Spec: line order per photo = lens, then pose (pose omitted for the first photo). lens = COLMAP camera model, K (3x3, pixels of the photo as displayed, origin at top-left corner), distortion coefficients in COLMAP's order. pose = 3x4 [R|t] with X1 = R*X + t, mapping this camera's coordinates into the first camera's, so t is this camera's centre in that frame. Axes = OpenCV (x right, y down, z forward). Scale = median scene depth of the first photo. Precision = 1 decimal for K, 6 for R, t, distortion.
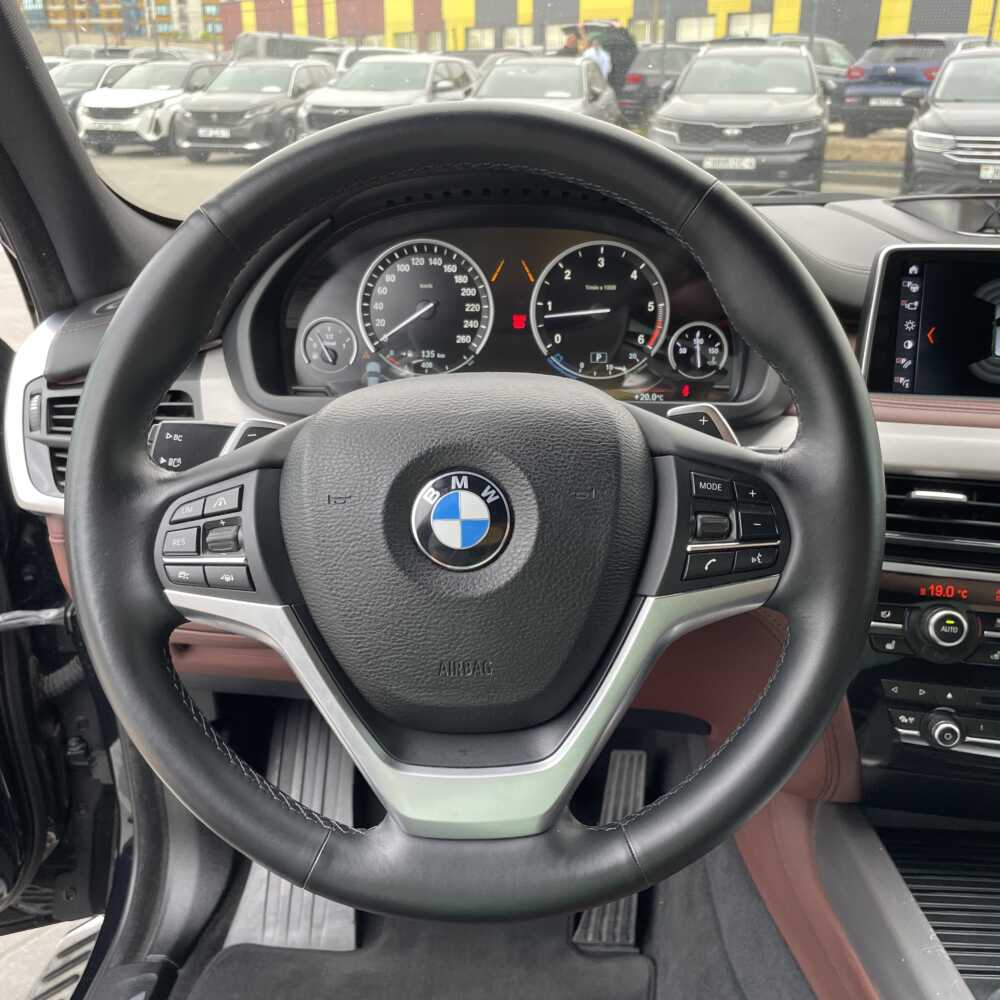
lens RADIAL K [[1005.0, 0, 506.7], [0, 1005.0, 495.7], [0, 0, 1]] dist [0.102062, -0.139613]
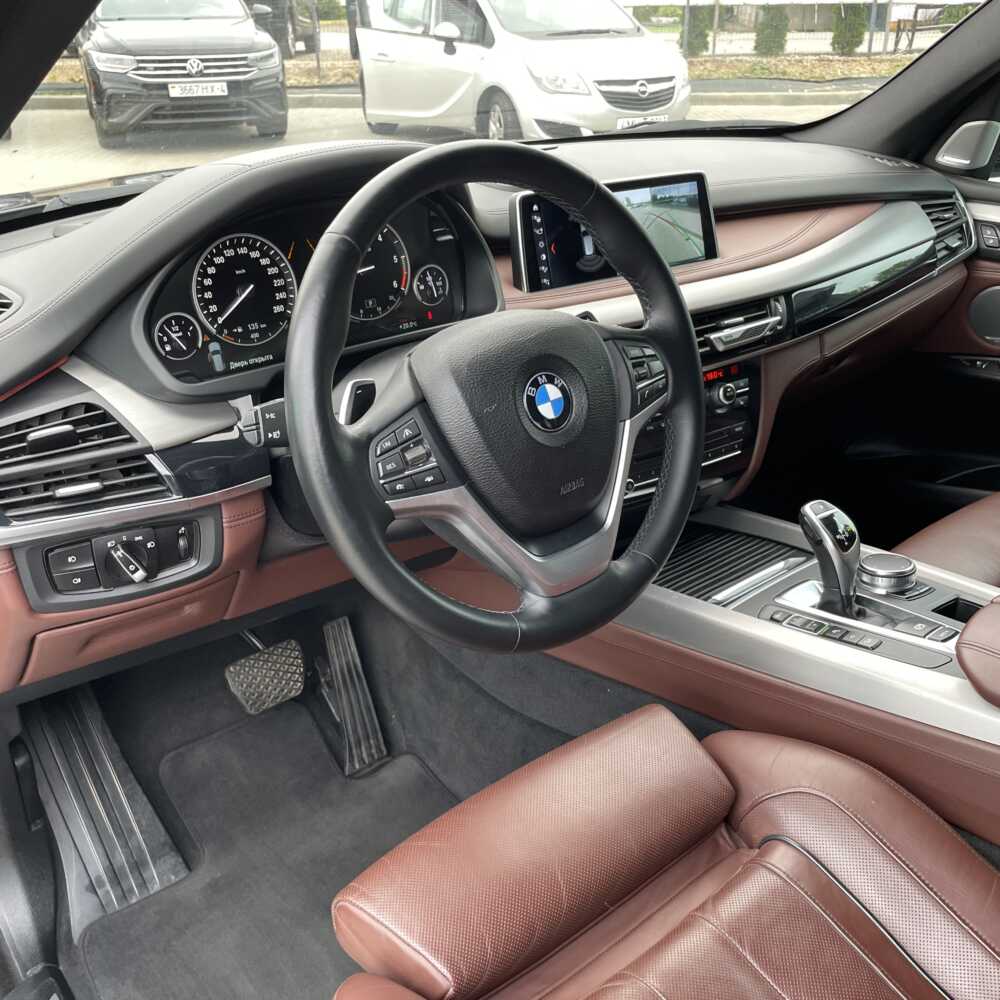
lens RADIAL K [[990.8, 0, 472.2], [0, 990.8, 501.5], [0, 0, 1]] dist [0.104723, -0.096691]
pose [[0.753192, -0.305841, 0.582378, -0.661573], [0.259323, 0.951694, 0.164407, -0.069780], [-0.604528, 0.027194, 0.796120, -0.126094]]
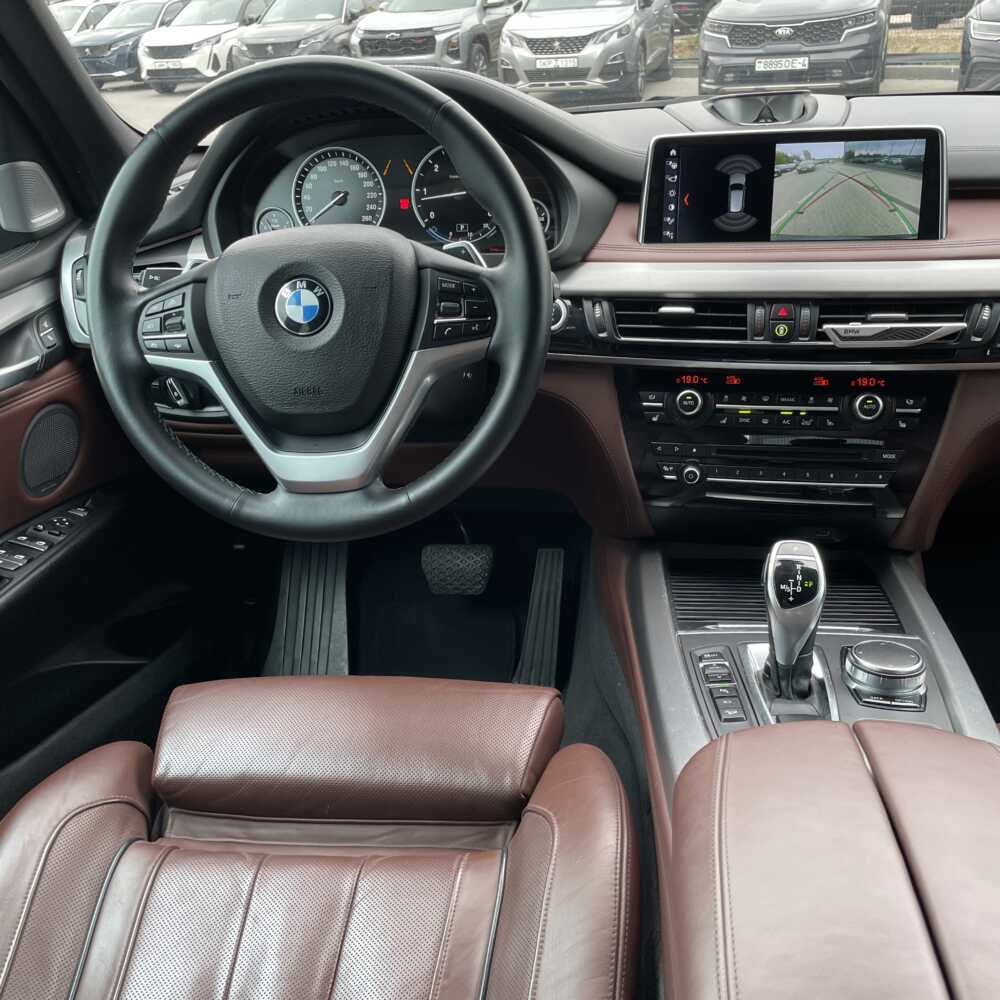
lens RADIAL K [[978.4, 0, 497.0], [0, 978.4, 512.3], [0, 0, 1]] dist [0.064399, -0.054791]
pose [[0.996546, -0.023724, -0.079581, 0.243021], [0.031229, 0.995042, 0.094426, 0.133283], [0.076946, -0.096586, 0.992346, -0.410693]]
